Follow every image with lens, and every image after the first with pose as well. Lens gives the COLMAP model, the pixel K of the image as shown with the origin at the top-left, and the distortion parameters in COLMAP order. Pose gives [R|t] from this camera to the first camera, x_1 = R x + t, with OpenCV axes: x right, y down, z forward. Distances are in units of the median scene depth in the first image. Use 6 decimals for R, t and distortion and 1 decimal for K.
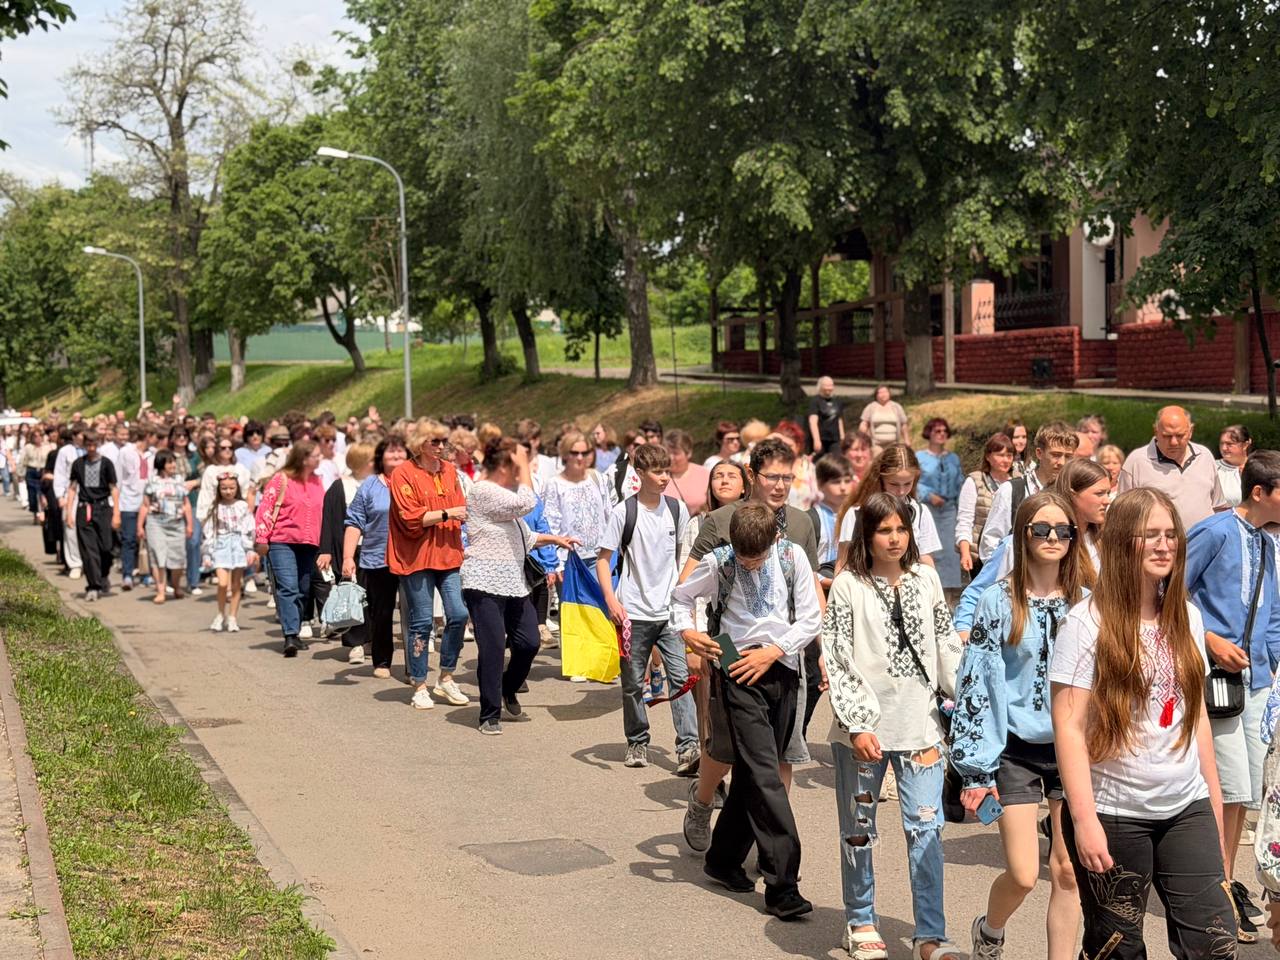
lens RADIAL K [[2852.0, 0, 683.9], [0, 2852.0, 483.6], [0, 0, 1]] dist [0.174547, -0.243496]
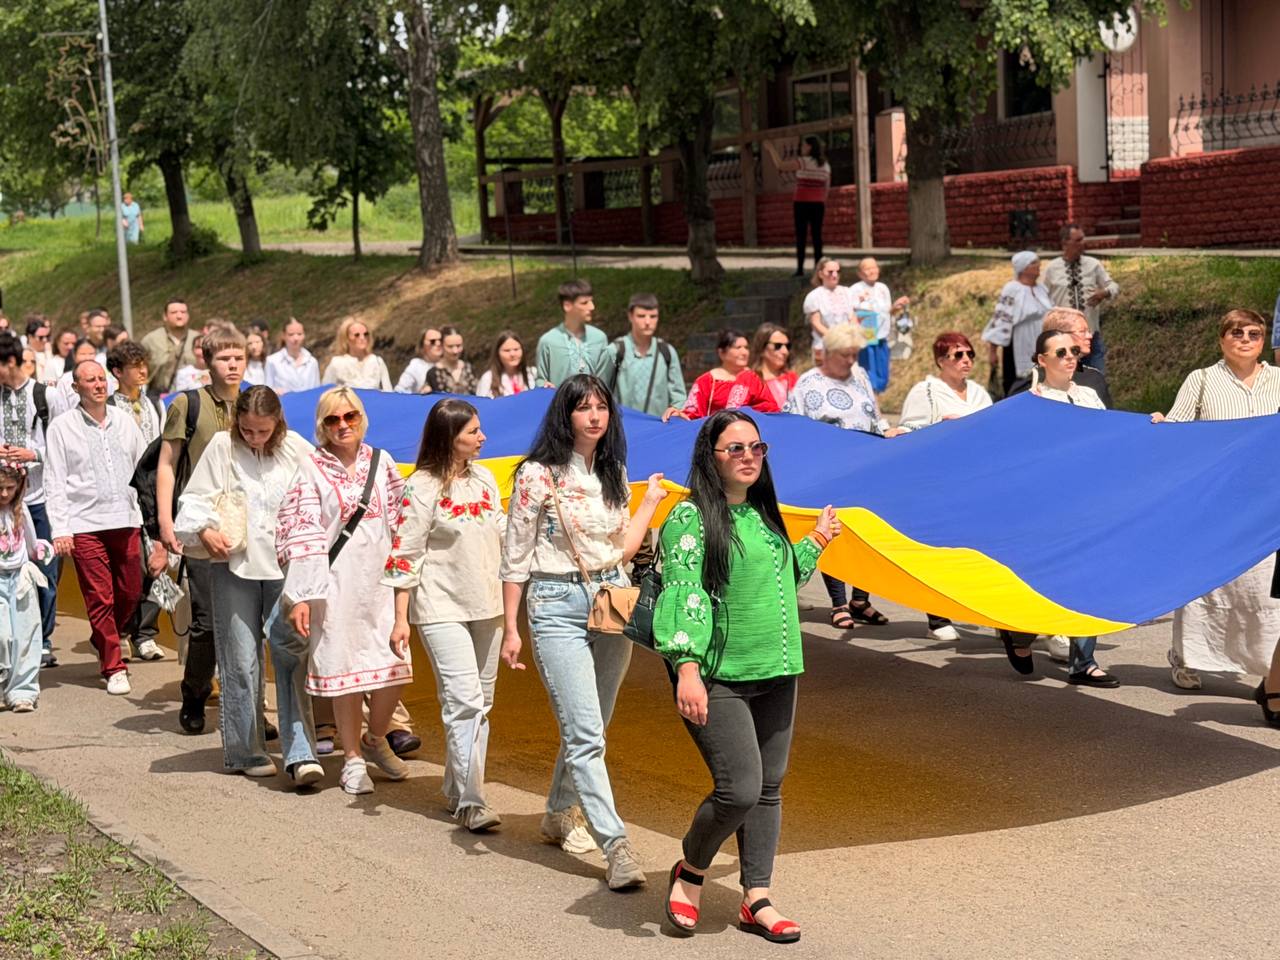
lens RADIAL K [[2852.0, 0, 683.9], [0, 2852.0, 483.6], [0, 0, 1]] dist [0.174547, -0.243496]
pose [[0.980346, -0.043230, 0.192489, -0.083271], [0.034668, 0.998263, 0.047631, -0.009012], [-0.194214, -0.040022, 0.980142, 0.225414]]
